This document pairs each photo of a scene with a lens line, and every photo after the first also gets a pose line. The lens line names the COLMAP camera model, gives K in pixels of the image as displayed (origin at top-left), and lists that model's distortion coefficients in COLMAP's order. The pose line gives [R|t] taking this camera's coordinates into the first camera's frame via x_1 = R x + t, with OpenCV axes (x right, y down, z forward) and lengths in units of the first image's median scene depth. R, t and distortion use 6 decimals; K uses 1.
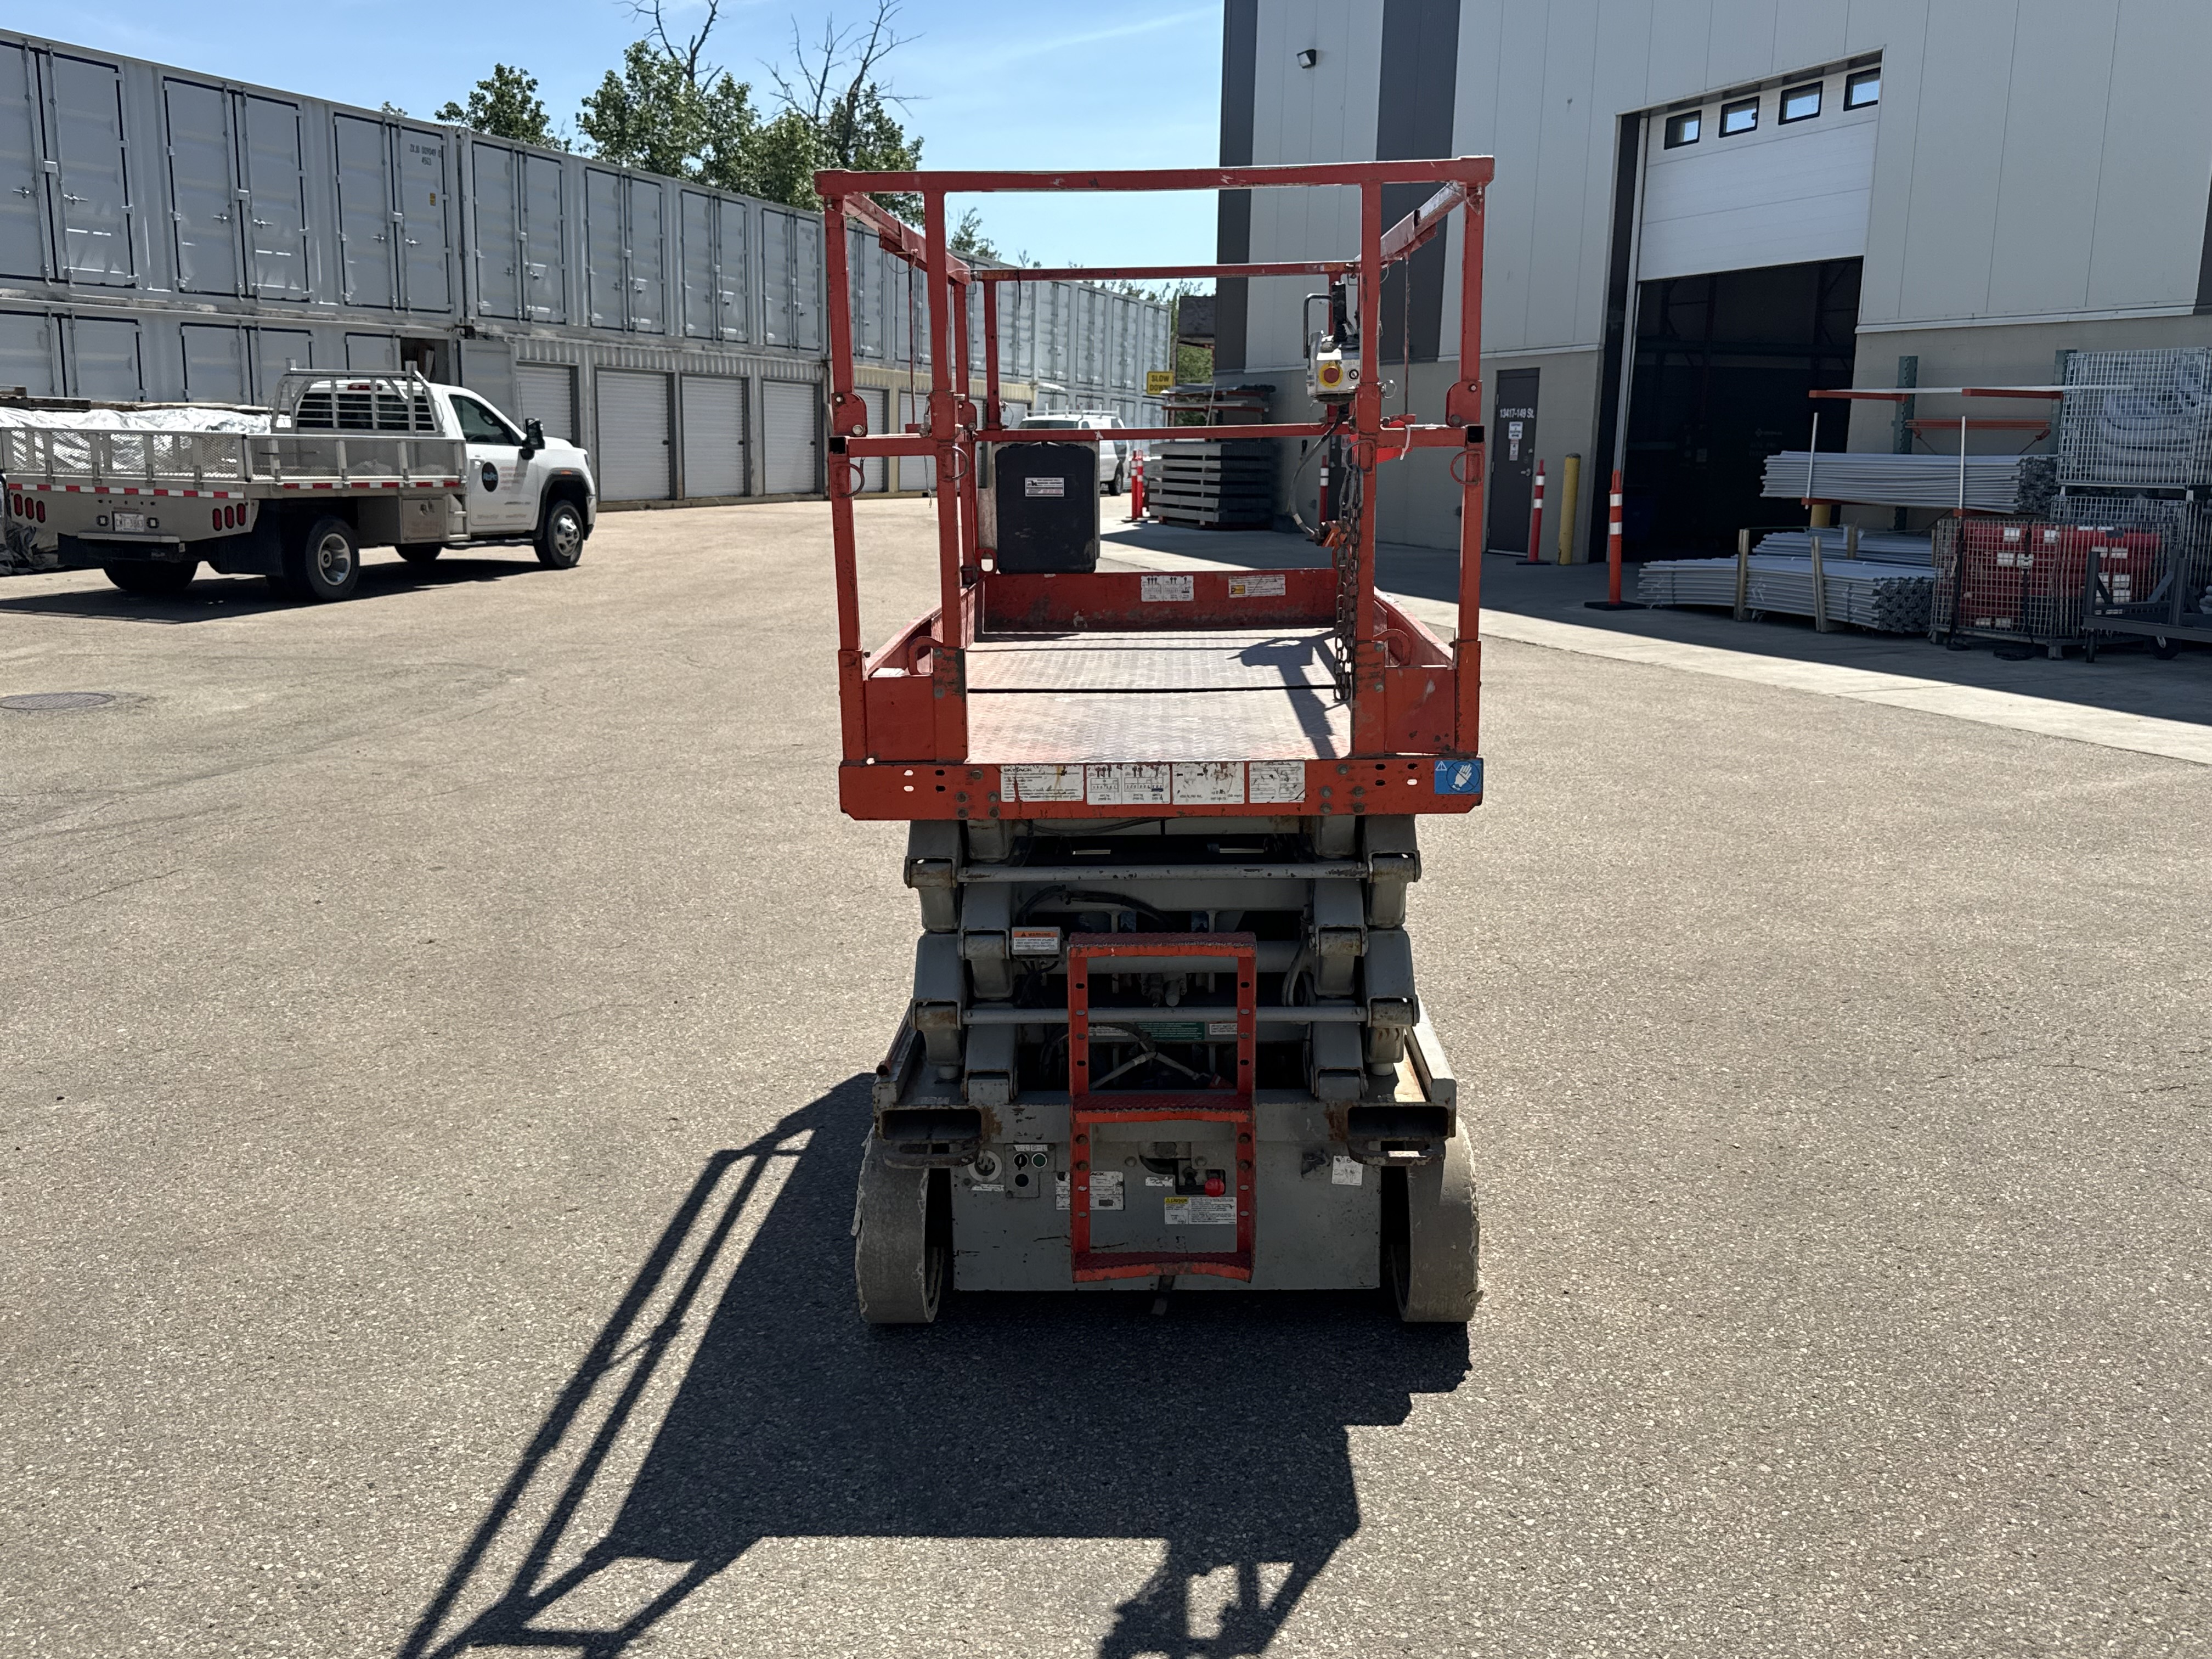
lens RADIAL K [[1954.3, 0, 1113.9], [0, 1954.3, 837.9], [0, 0, 1]] dist [0.175899, -0.370506]
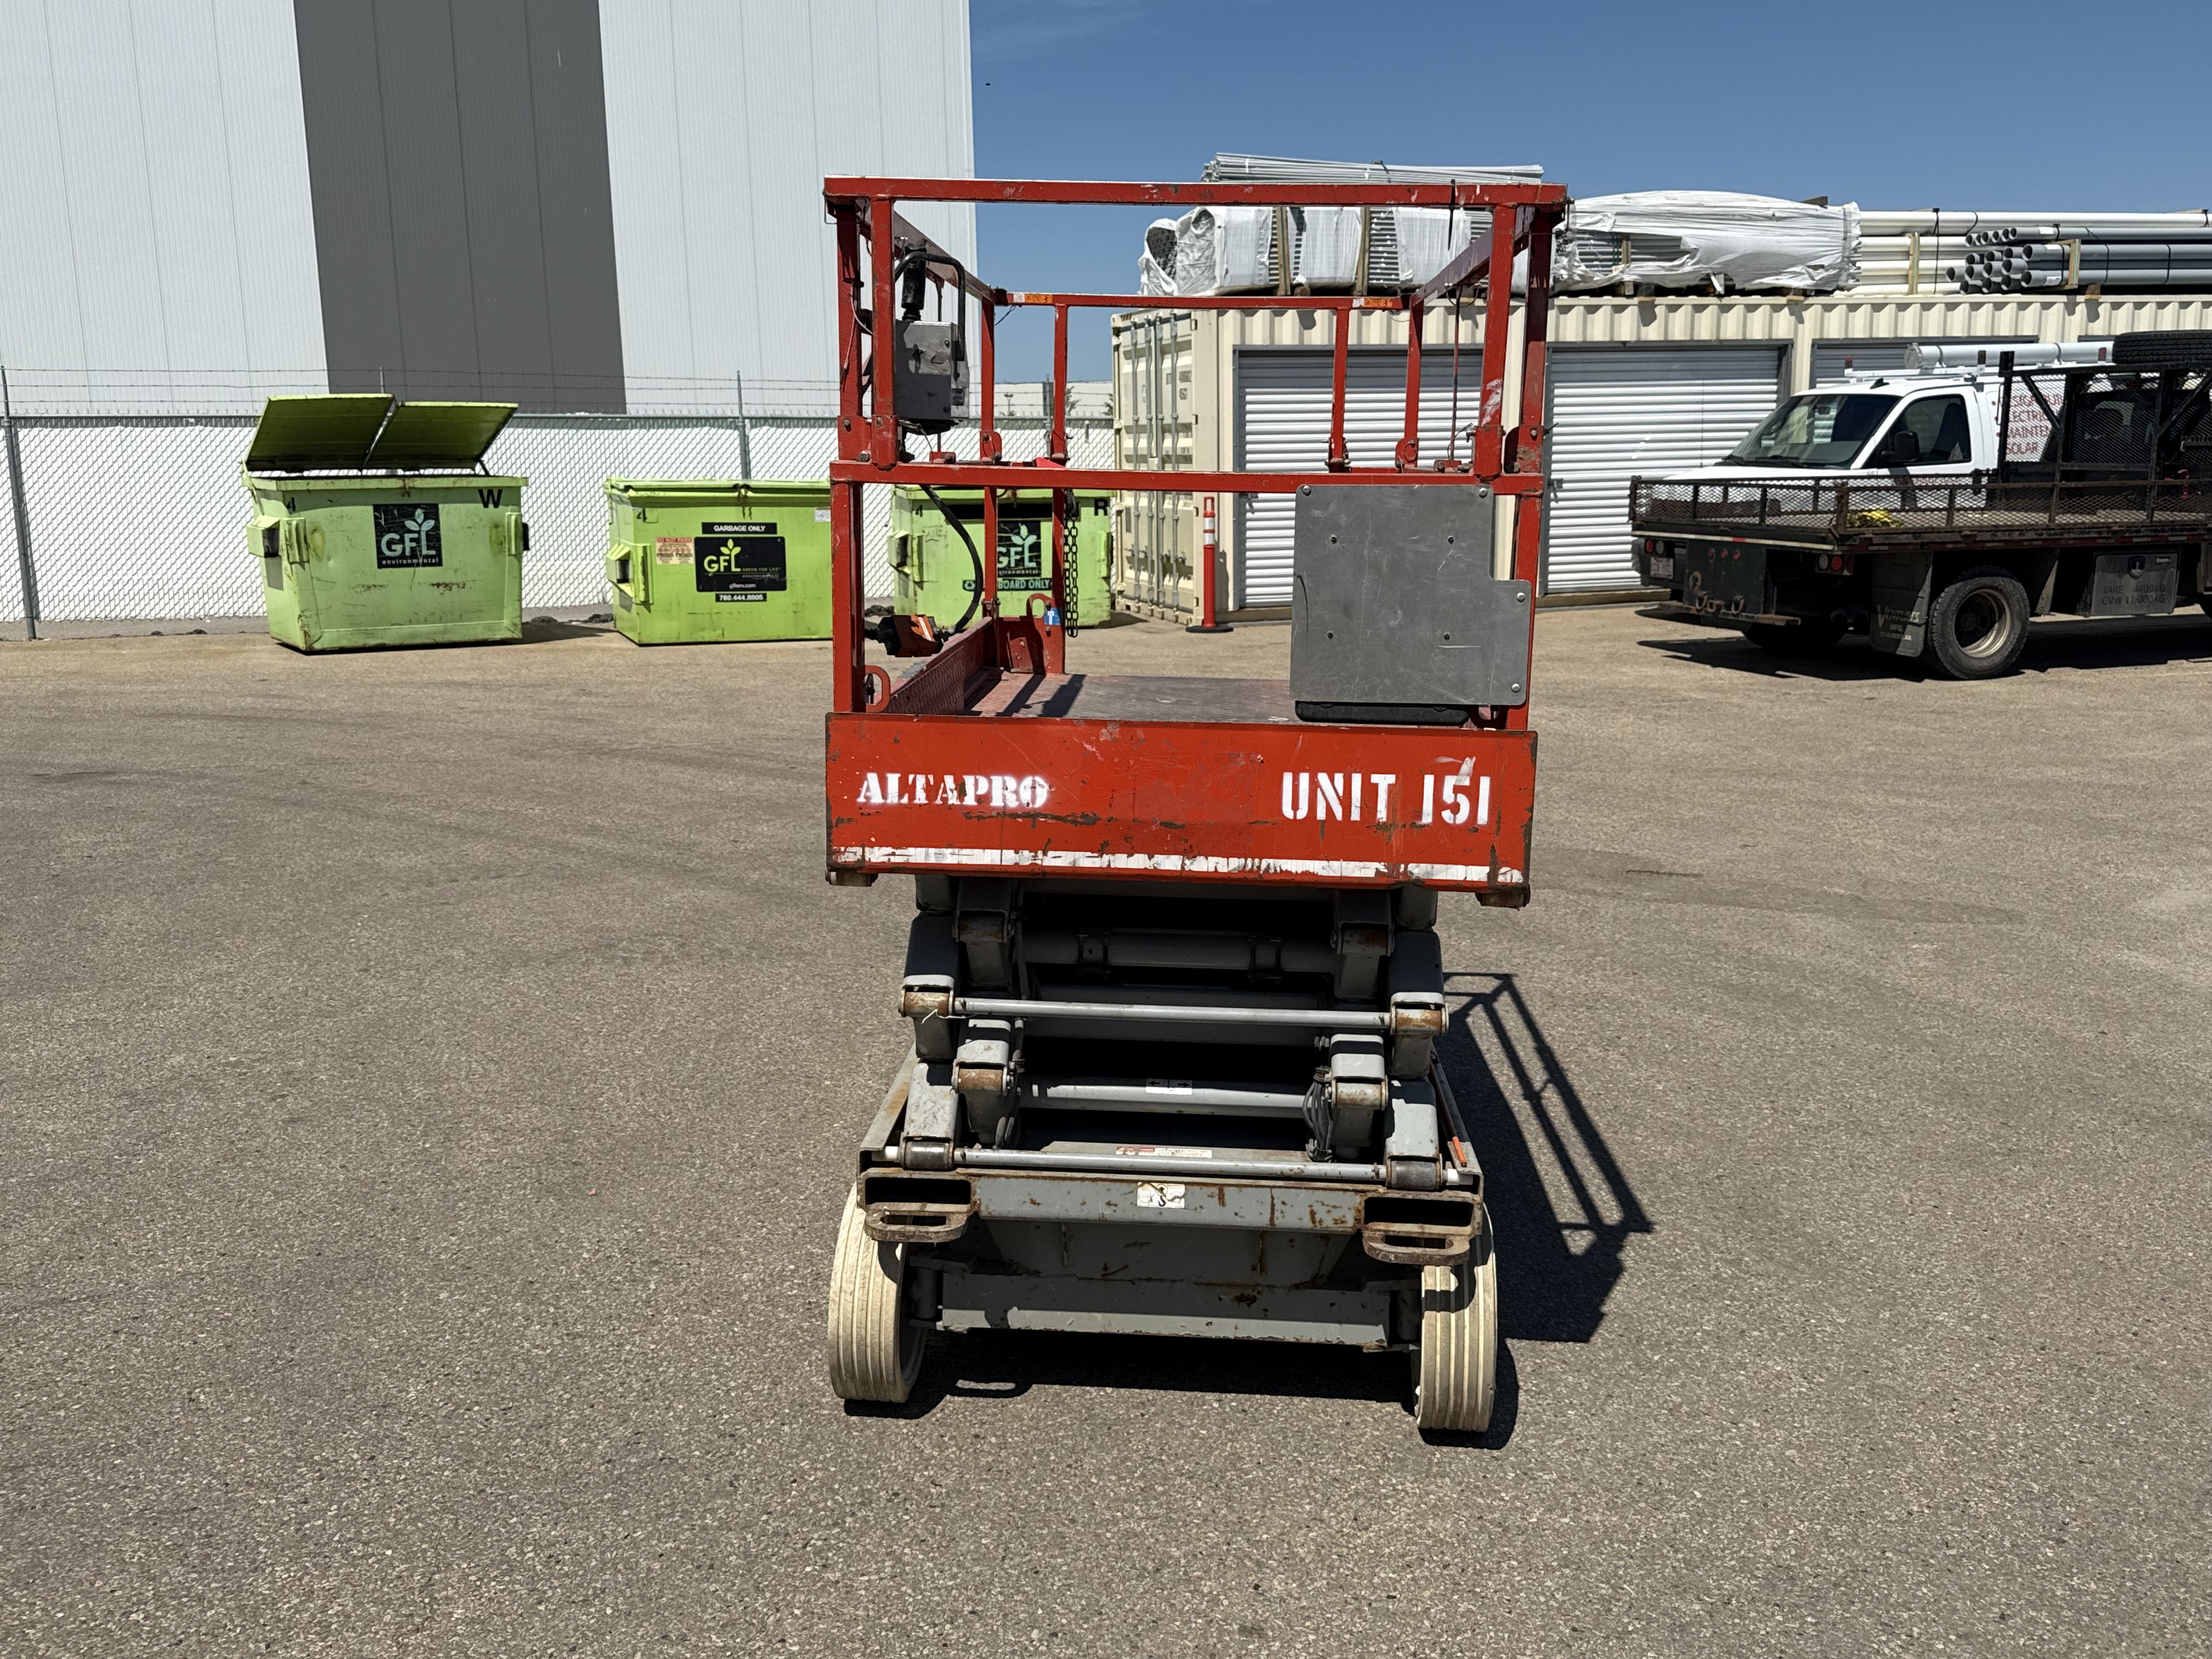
lens RADIAL K [[1949.0, 0, 1106.0], [0, 1949.0, 829.5], [0, 0, 1]] dist [0.158357, -0.302639]
pose [[-0.999704, -0.007983, 0.022990, 0.011665], [0.001574, 0.921482, 0.388418, -0.113644], [-0.024286, 0.388339, -0.921196, 0.533722]]
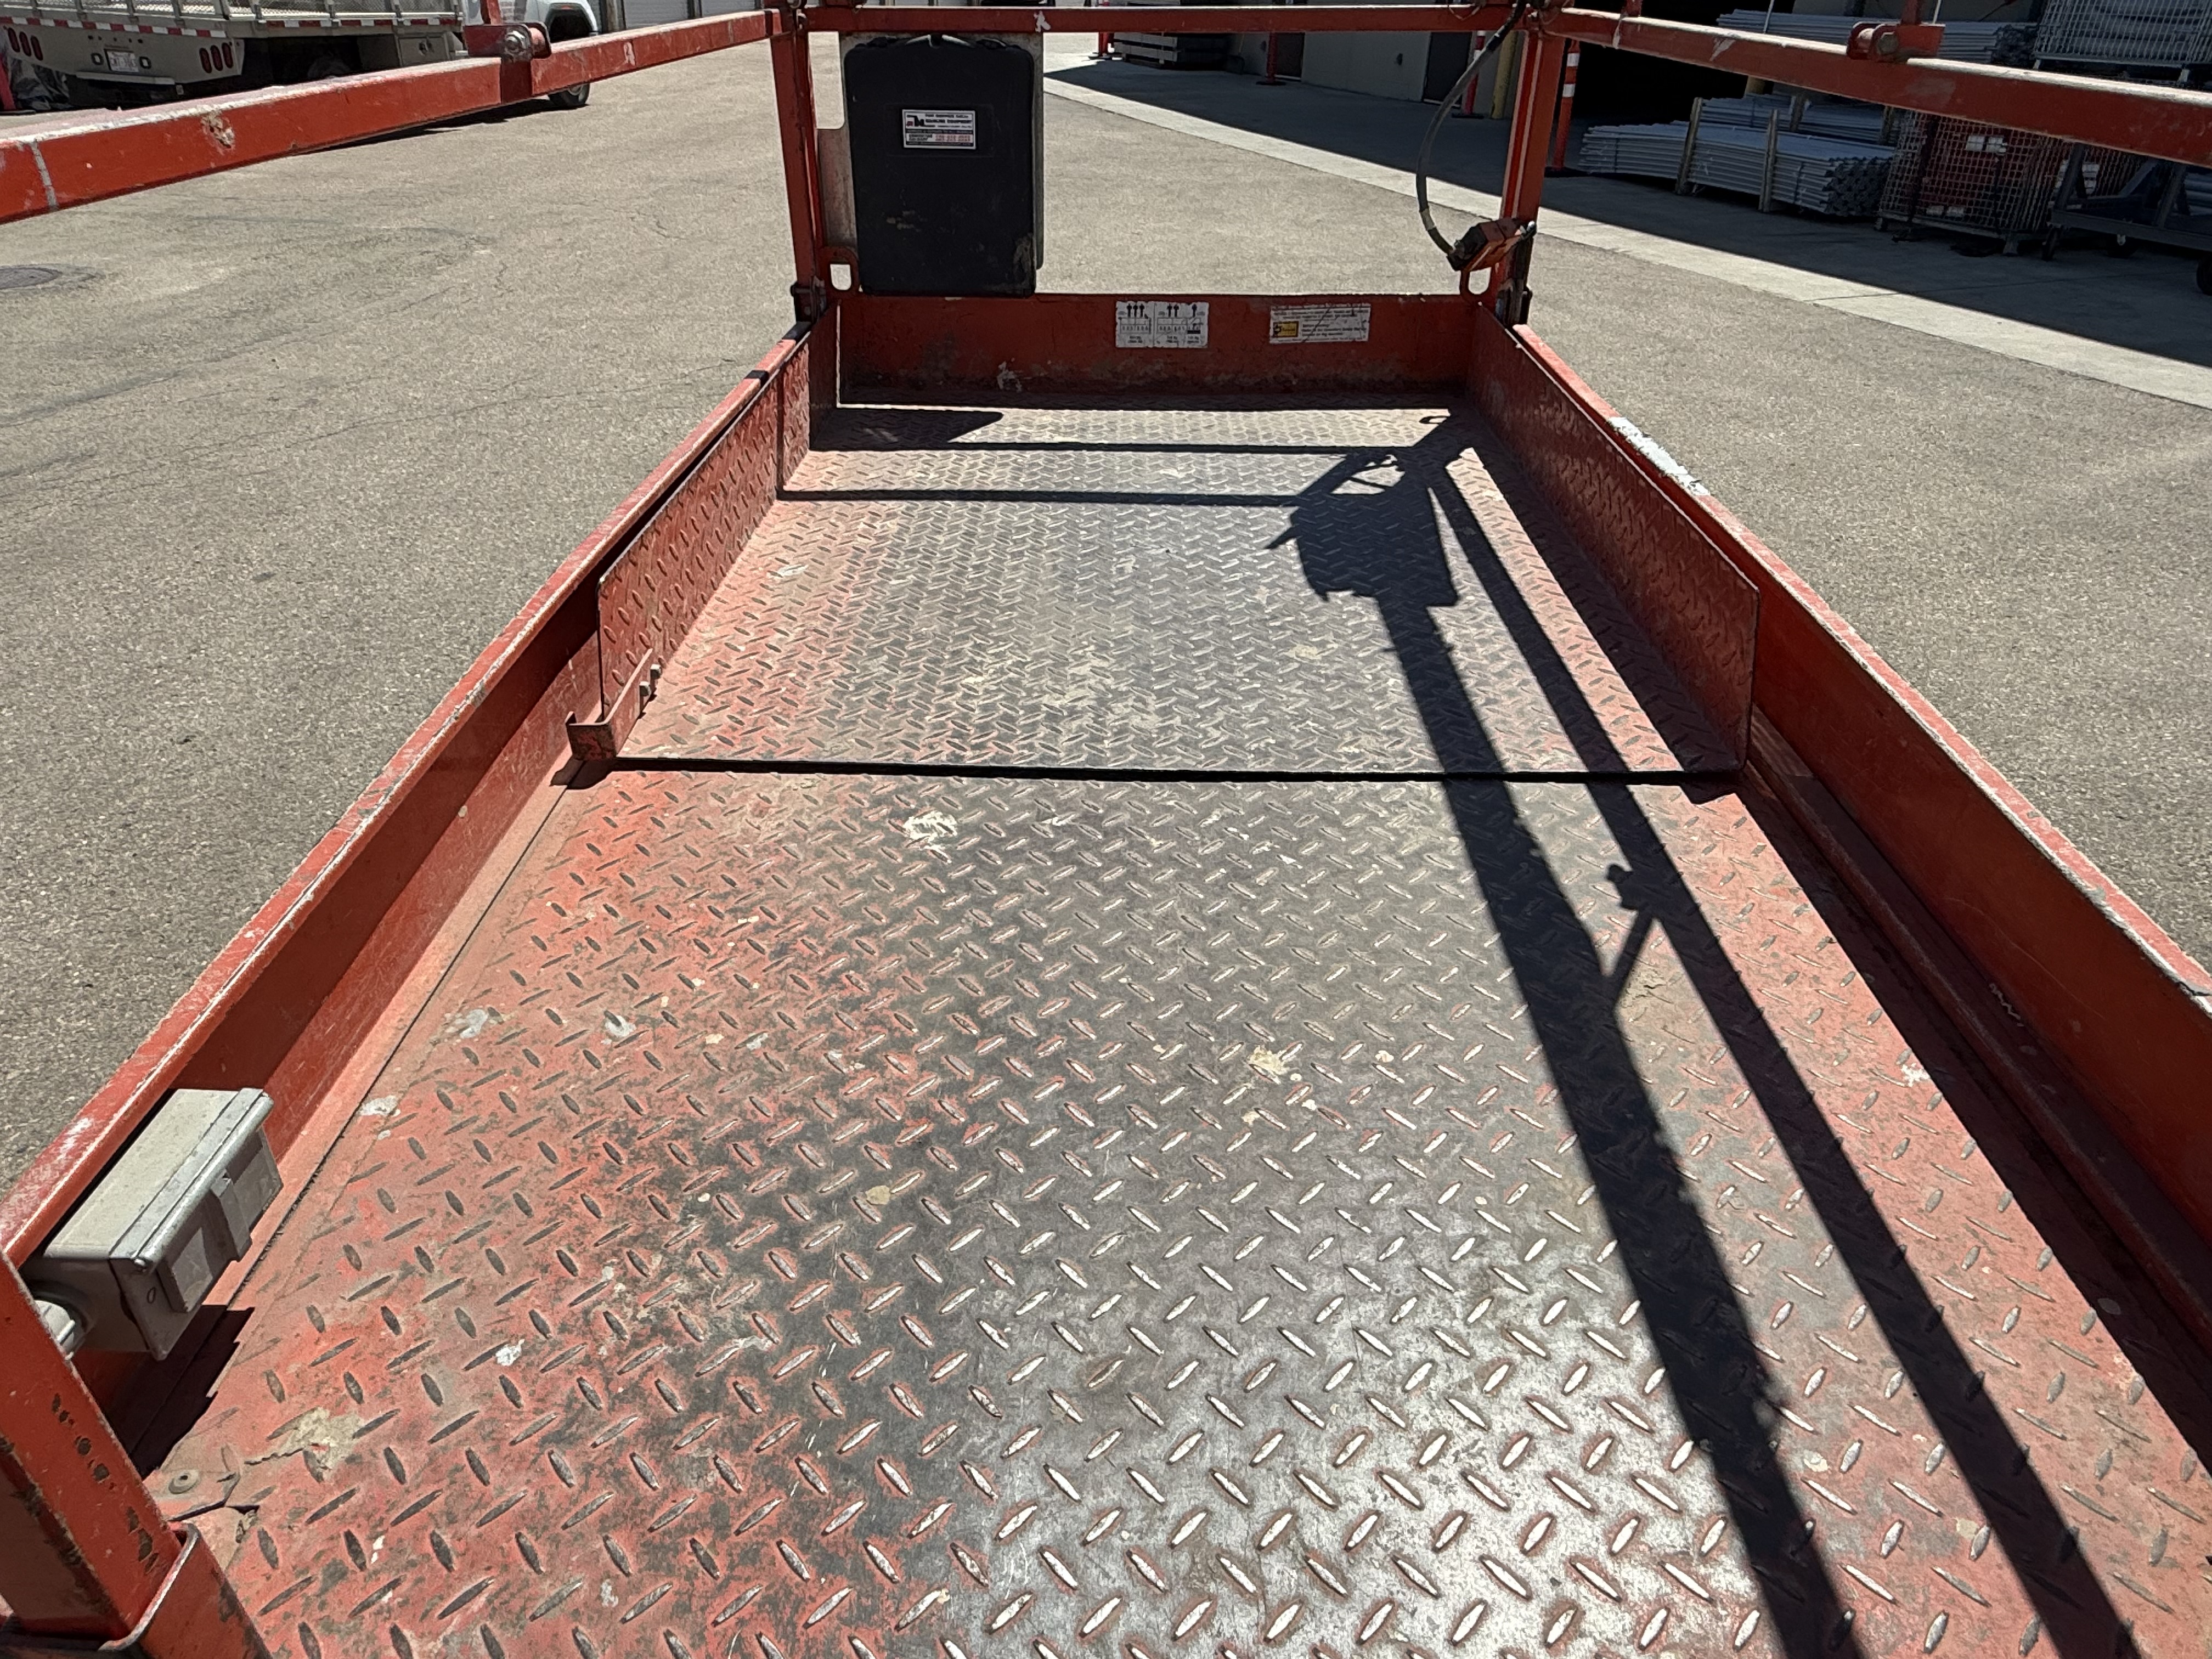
lens RADIAL K [[1401.3, 0, 1083.4], [0, 1401.3, 843.6], [0, 0, 1]] dist [0.001471, -0.000900]
pose [[0.999888, 0.013016, 0.007389, 0.001155], [-0.014779, 0.936640, 0.349982, -0.044776], [-0.002366, -0.350052, 0.936727, 0.197475]]
